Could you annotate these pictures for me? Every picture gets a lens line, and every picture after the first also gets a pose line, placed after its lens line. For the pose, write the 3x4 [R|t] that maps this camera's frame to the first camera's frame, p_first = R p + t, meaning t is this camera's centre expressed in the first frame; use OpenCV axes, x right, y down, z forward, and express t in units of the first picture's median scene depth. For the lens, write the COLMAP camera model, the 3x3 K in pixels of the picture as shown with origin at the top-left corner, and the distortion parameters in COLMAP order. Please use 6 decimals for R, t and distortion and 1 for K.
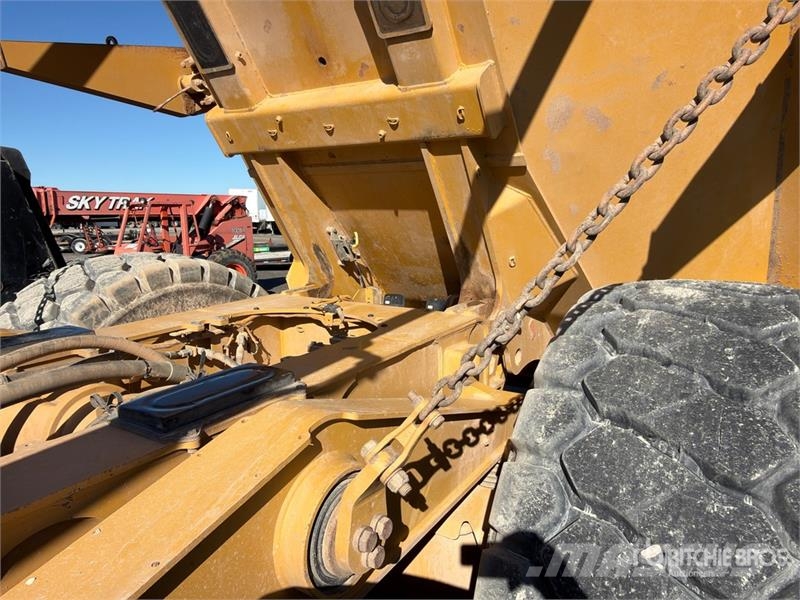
lens RADIAL K [[578.1, 0, 400.0], [0, 578.1, 300.0], [0, 0, 1]] dist [-0.000454, 0.001457]
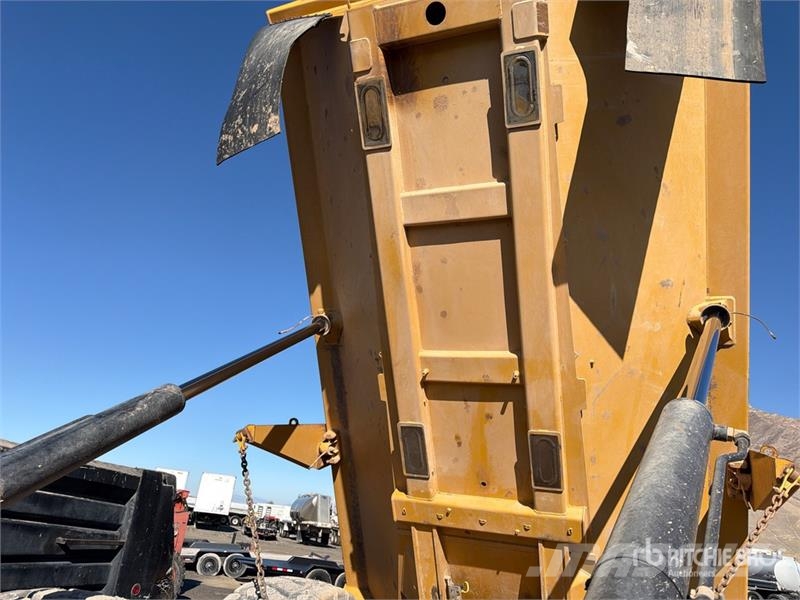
lens RADIAL K [[564.1, 0, 396.3], [0, 564.1, 301.7], [0, 0, 1]] dist [0.091207, -0.128416]
pose [[0.972948, 0.173575, 0.152459, -0.788579], [-0.078895, 0.869891, -0.486894, -0.013467], [-0.217135, 0.461695, 0.860052, -0.774111]]
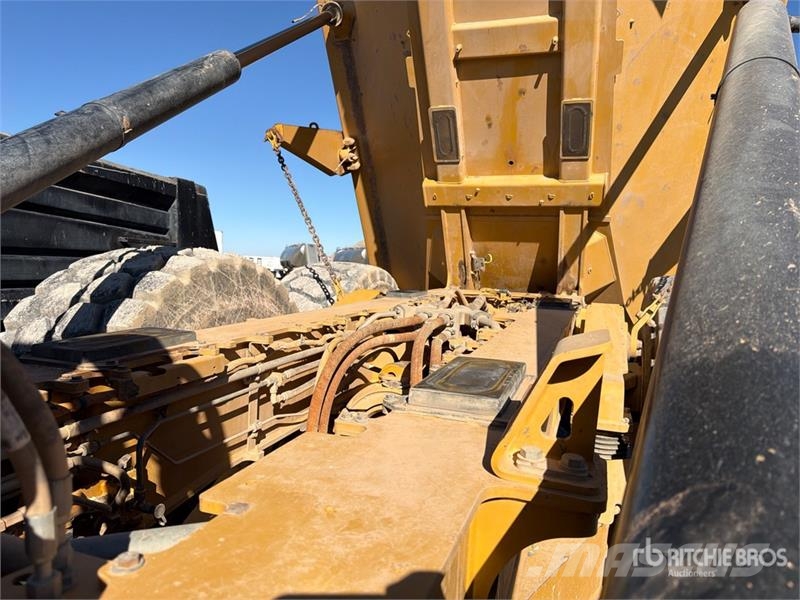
lens RADIAL K [[570.5, 0, 392.3], [0, 570.5, 308.4], [0, 0, 1]] dist [0.127837, -0.250980]
pose [[0.972225, 0.025428, 0.232664, -0.973840], [-0.008876, 0.997371, -0.071914, 0.222196], [-0.233881, 0.067851, 0.969895, -0.769239]]
